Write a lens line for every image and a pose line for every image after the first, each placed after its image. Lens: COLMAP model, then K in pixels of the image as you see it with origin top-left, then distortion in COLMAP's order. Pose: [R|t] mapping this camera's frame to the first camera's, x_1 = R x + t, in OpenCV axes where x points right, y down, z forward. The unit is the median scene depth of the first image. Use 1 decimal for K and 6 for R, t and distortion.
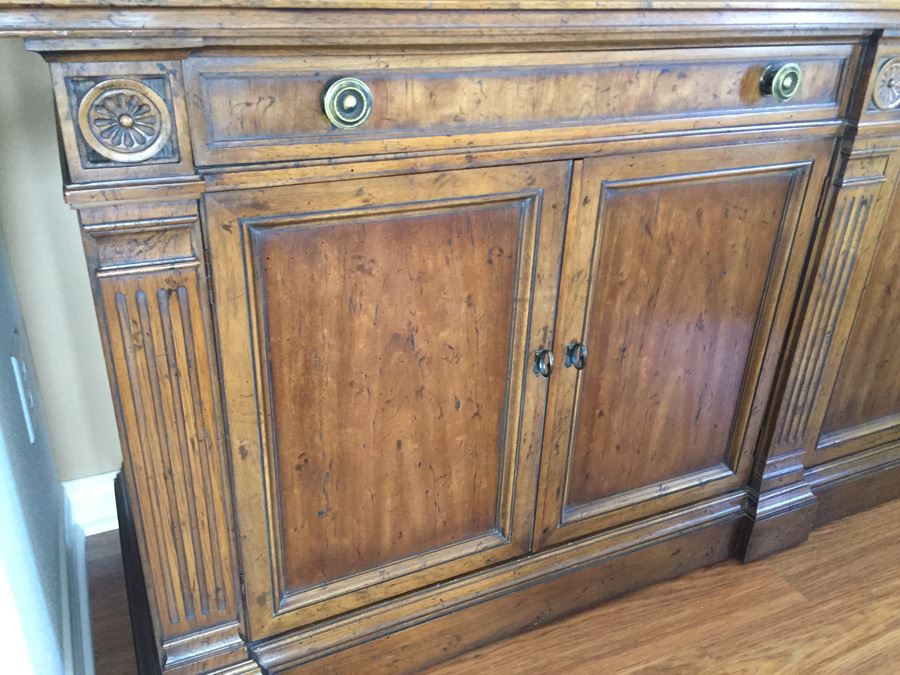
lens RADIAL K [[770.0, 0, 450.0], [0, 770.0, 337.5], [0, 0, 1]] dist [0.092140, -0.126875]
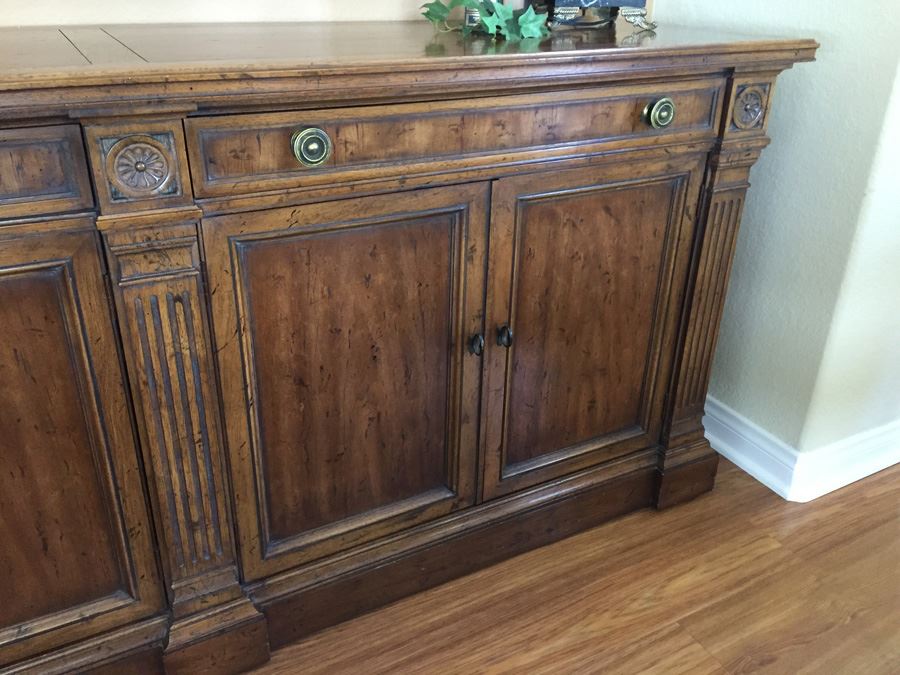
lens RADIAL K [[770.0, 0, 450.0], [0, 770.0, 337.5], [0, 0, 1]] dist [0.092140, -0.126875]
pose [[0.998333, -0.039219, 0.042336, 0.880373], [0.039427, 0.999214, -0.004075, -0.128496], [-0.042142, 0.005737, 0.999095, 0.150151]]
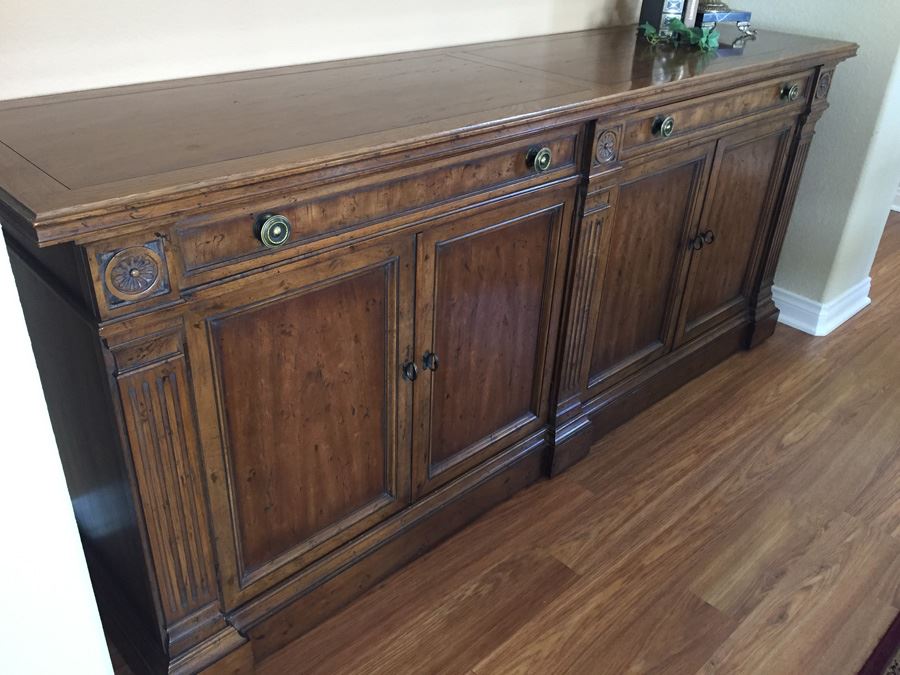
lens RADIAL K [[770.0, 0, 450.0], [0, 770.0, 337.5], [0, 0, 1]] dist [0.092140, -0.126875]
pose [[0.951146, -0.150662, 0.269484, -0.173885], [0.132859, 0.987634, 0.083234, -0.131666], [-0.278691, -0.043364, 0.959401, -0.354671]]
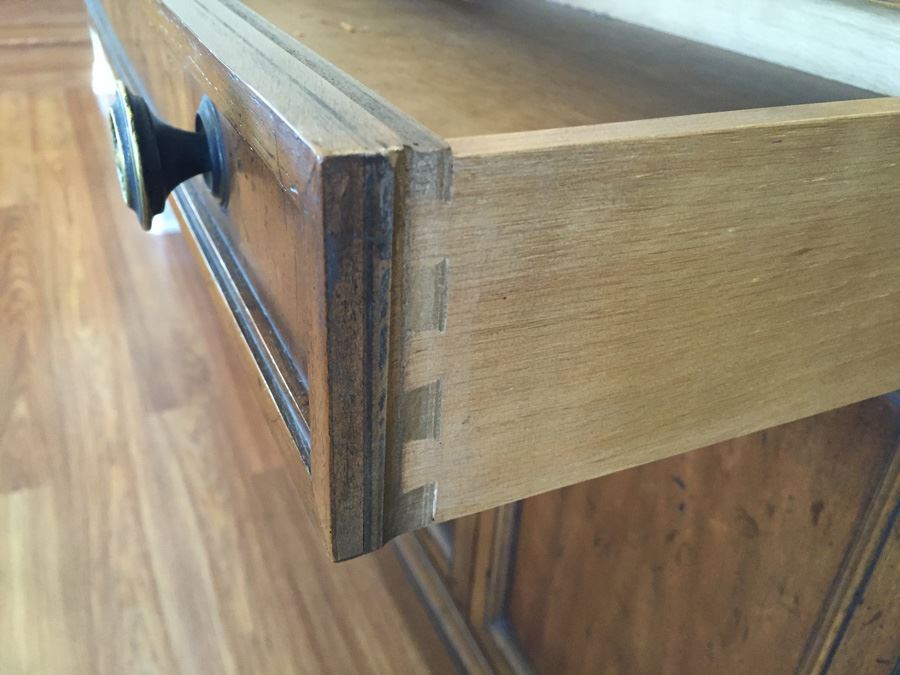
lens RADIAL K [[770.0, 0, 450.0], [0, 770.0, 337.5], [0, 0, 1]] dist [0.092140, -0.126875]
pose [[0.006384, 0.477523, -0.878596, 1.577828], [-0.496690, 0.764083, 0.411675, -0.454069], [0.867905, 0.433761, 0.242059, 1.102835]]
